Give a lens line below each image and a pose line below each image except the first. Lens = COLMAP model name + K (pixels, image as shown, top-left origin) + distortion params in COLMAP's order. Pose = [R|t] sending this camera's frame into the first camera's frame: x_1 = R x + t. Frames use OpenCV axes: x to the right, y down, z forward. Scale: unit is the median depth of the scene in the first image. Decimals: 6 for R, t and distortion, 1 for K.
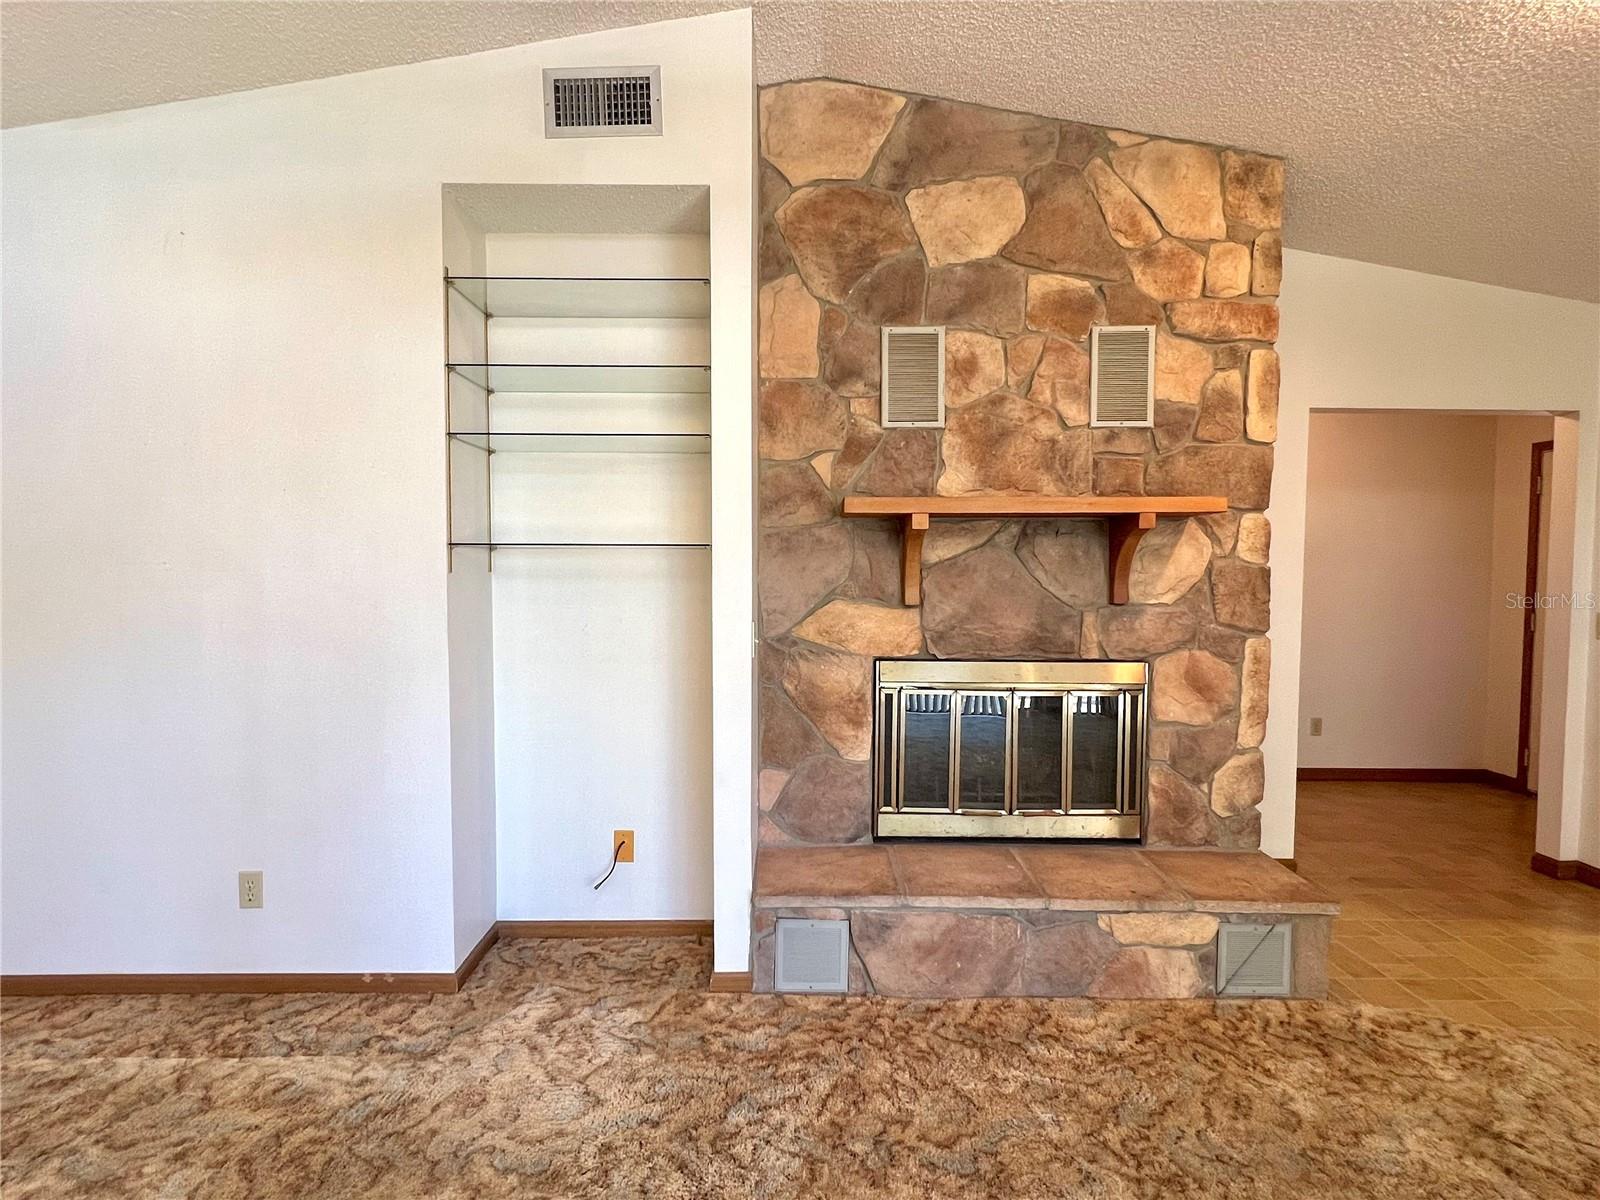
lens RADIAL K [[858.5, 0, 800.7], [0, 858.5, 602.7], [0, 0, 1]] dist [-0.002878, 0.001661]
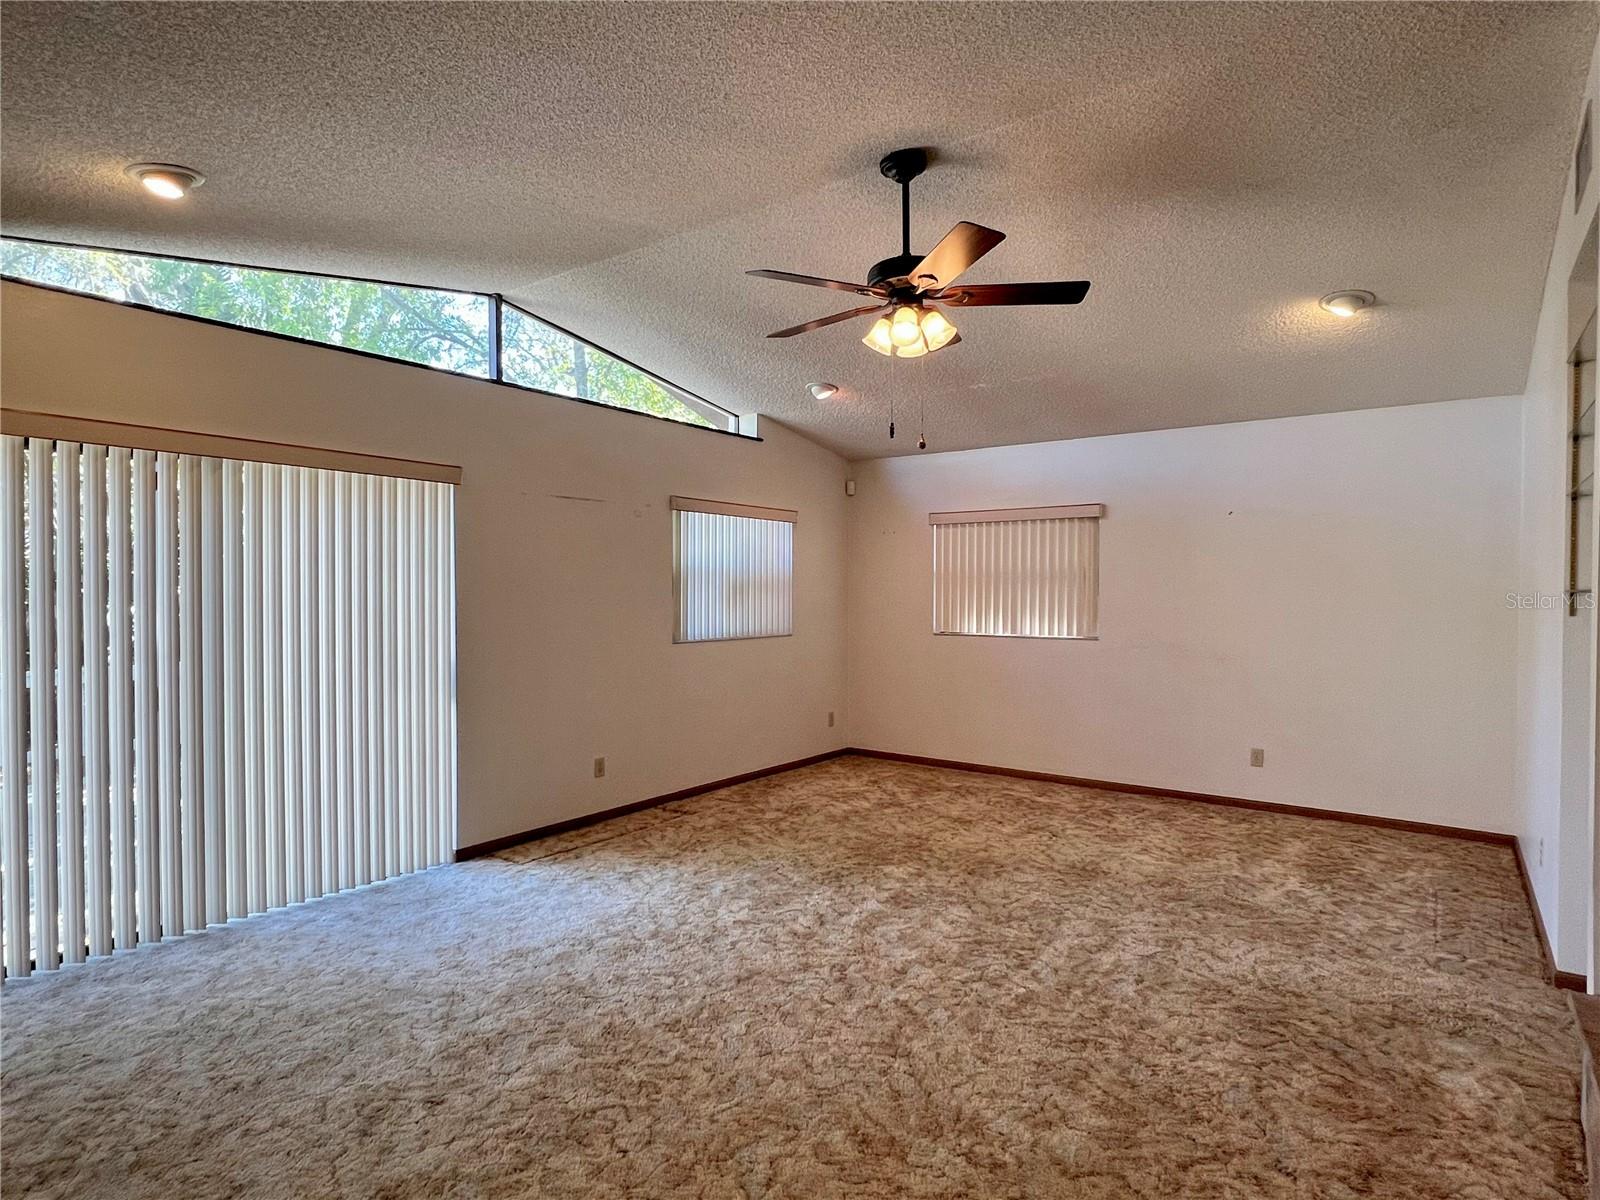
lens RADIAL K [[858.5, 0, 794.3], [0, 858.5, 596.2], [0, 0, 1]] dist [-0.002878, 0.001661]
pose [[-0.610518, -0.001008, -0.792002, 0.990658], [-0.042135, 0.998624, 0.031209, -0.046286], [0.790881, 0.052424, -0.609720, 0.780778]]
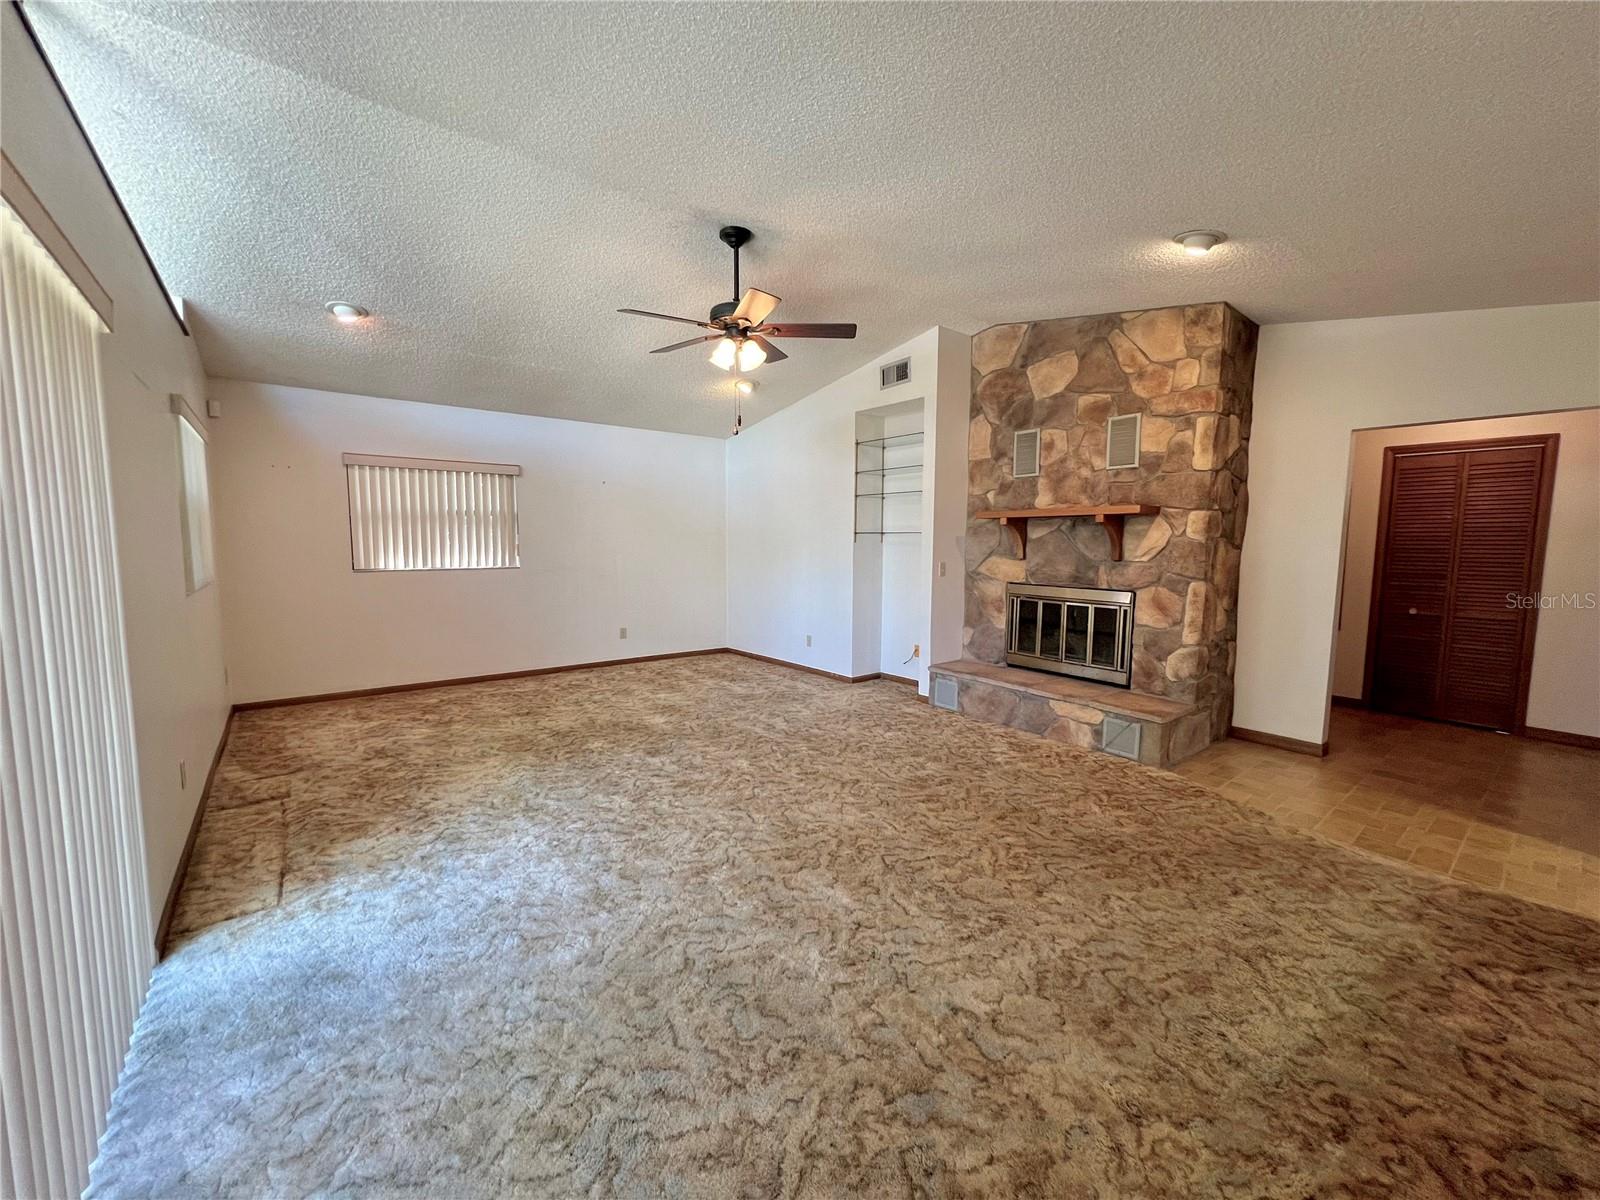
lens RADIAL K [[642.2, 0, 793.2], [0, 642.2, 596.5], [0, 0, 1]] dist [-0.001285, 0.000311]
pose [[0.605326, 0.070628, -0.792838, 1.092991], [-0.041381, 0.997501, 0.057266, 0.029796], [0.794901, -0.001856, 0.606736, -0.457320]]
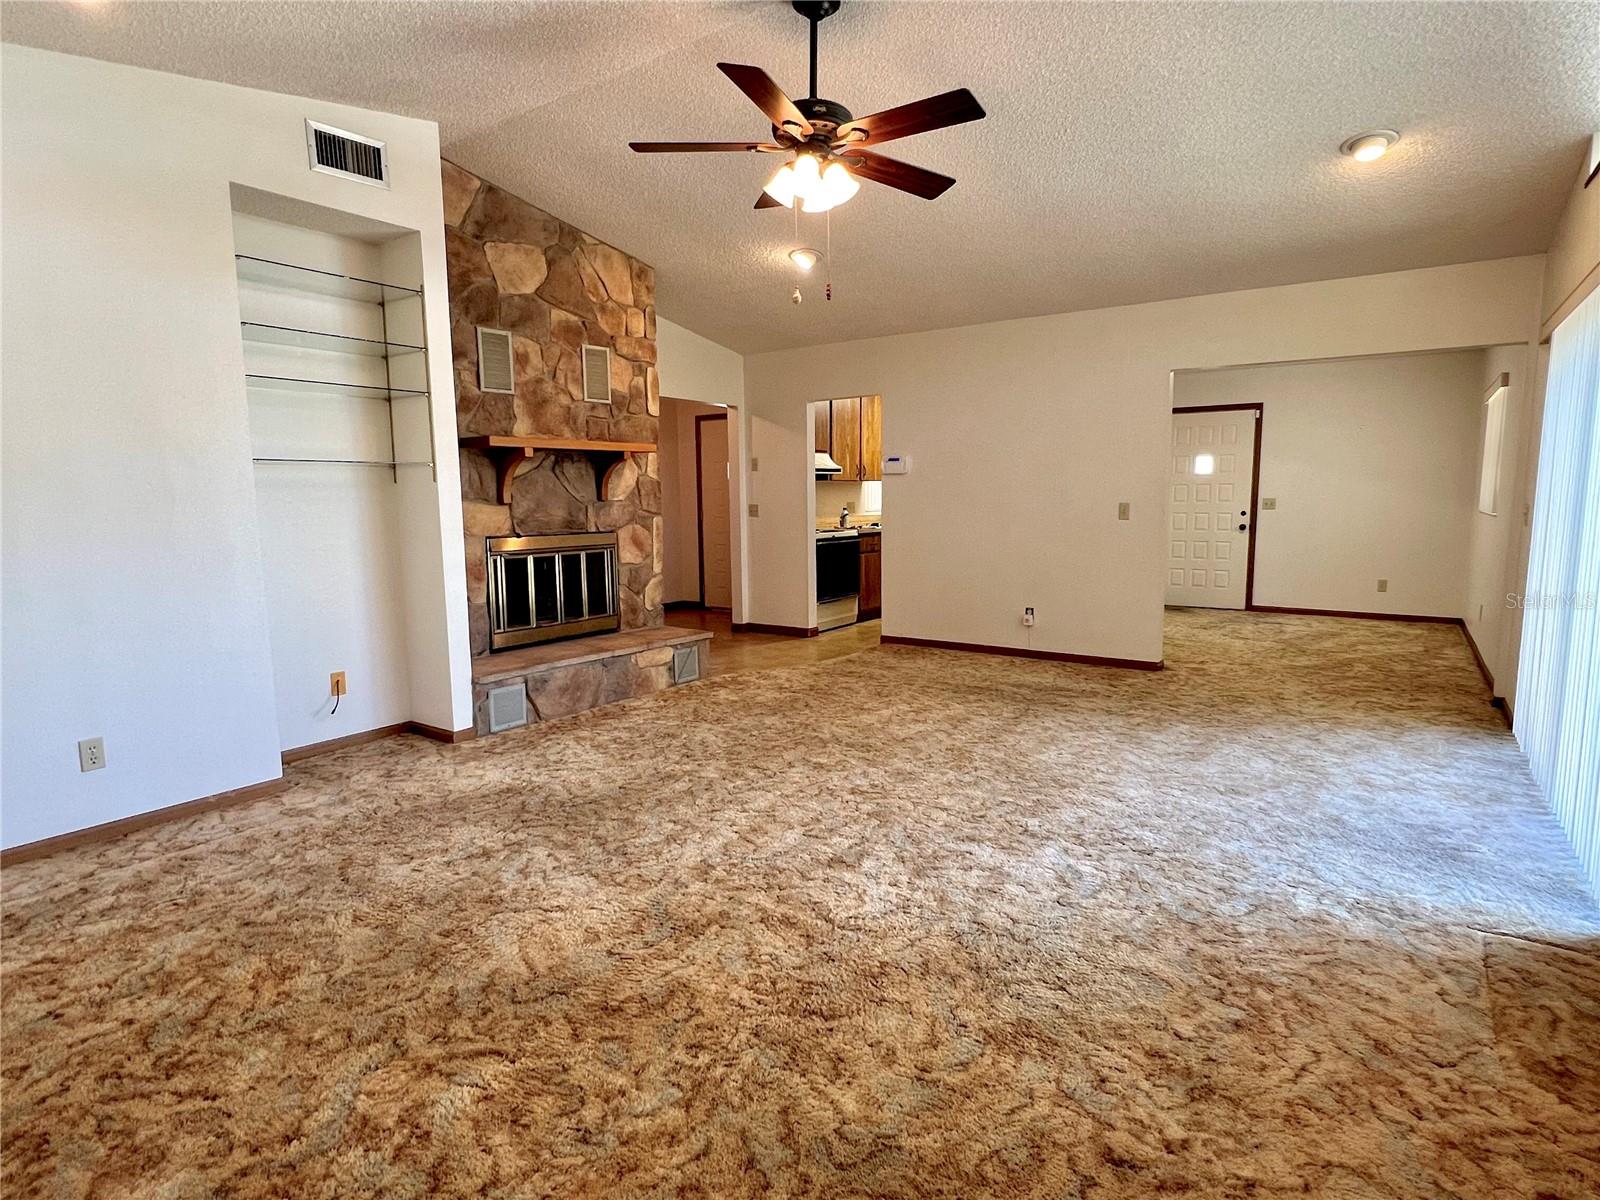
lens RADIAL K [[858.5, 0, 807.2], [0, 858.5, 605.2], [0, 0, 1]] dist [-0.002878, 0.001661]
pose [[0.572161, -0.115809, 0.811924, -0.903205], [0.050476, 0.993076, 0.106077, 0.051403], [-0.818587, -0.019710, 0.574045, -0.417635]]
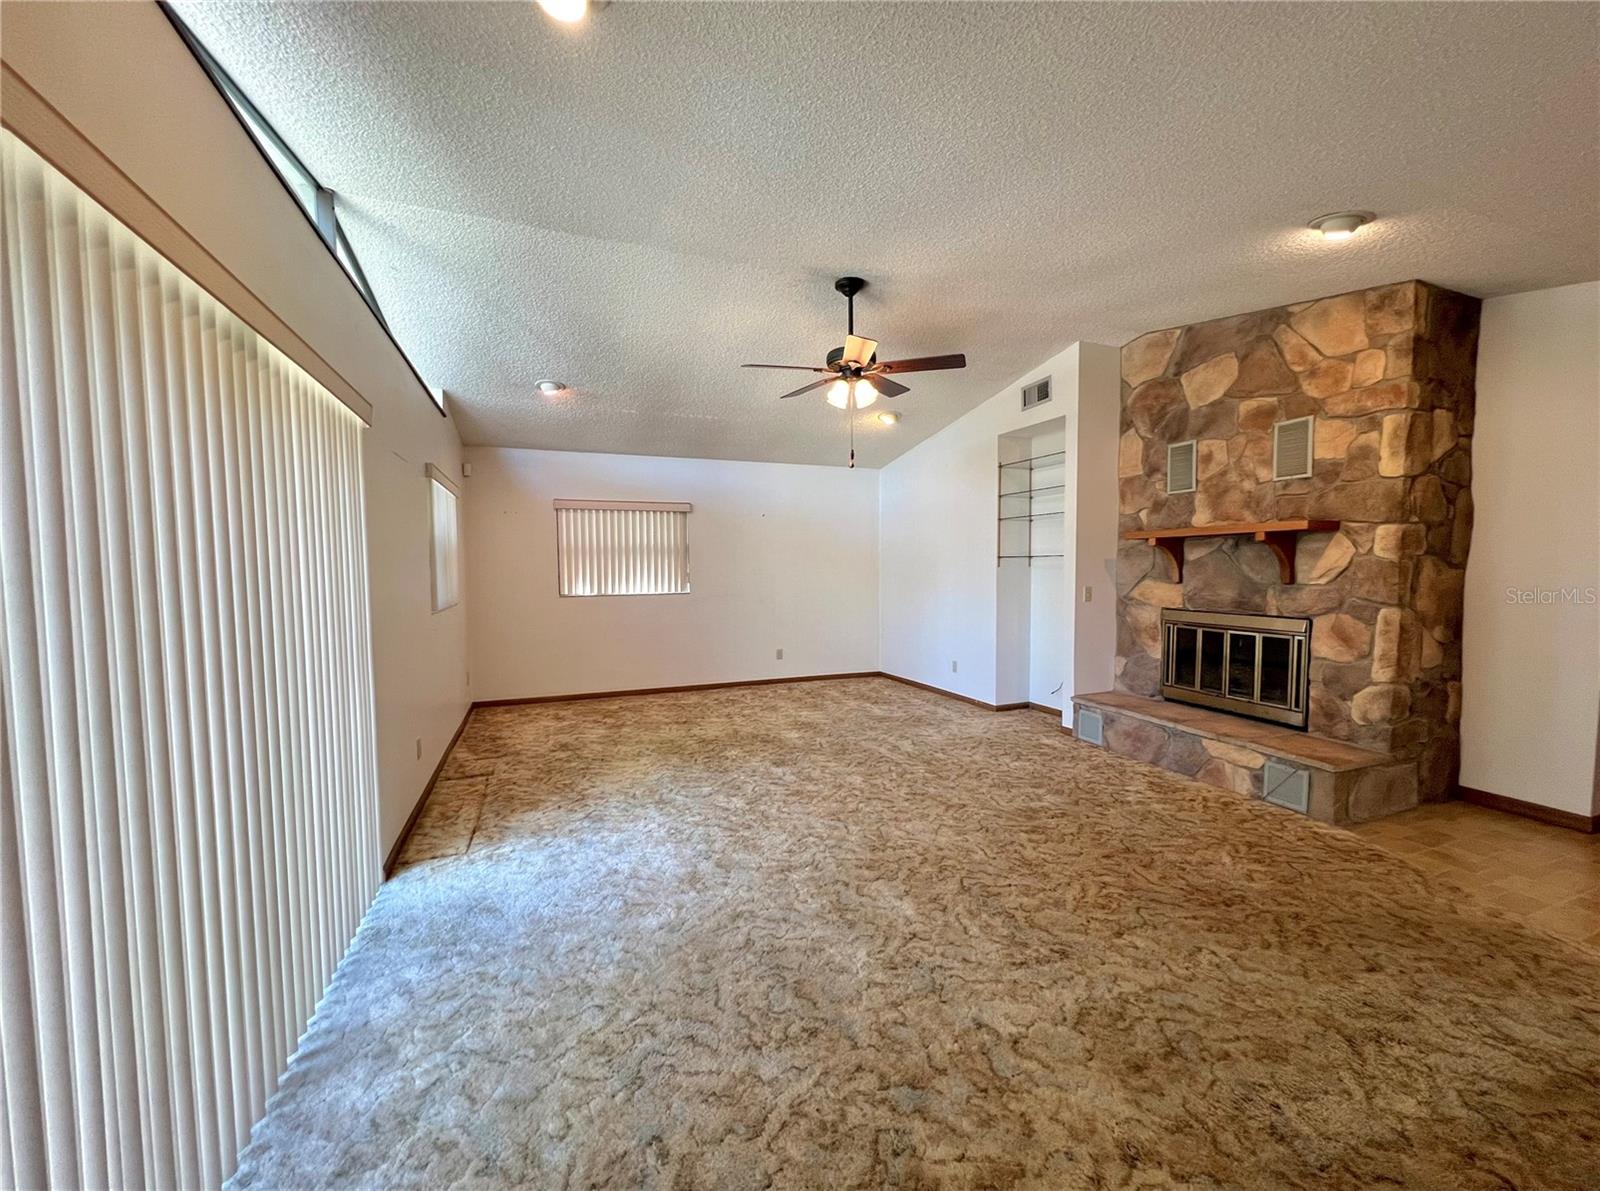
lens RADIAL K [[642.2, 0, 795.8], [0, 642.2, 600.5], [0, 0, 1]] dist [-0.001285, 0.000311]
pose [[0.348447, 0.043823, -0.936303, 1.234122], [-0.034587, 0.998827, 0.033878, 0.025513], [0.936690, 0.020579, 0.349554, -0.354769]]
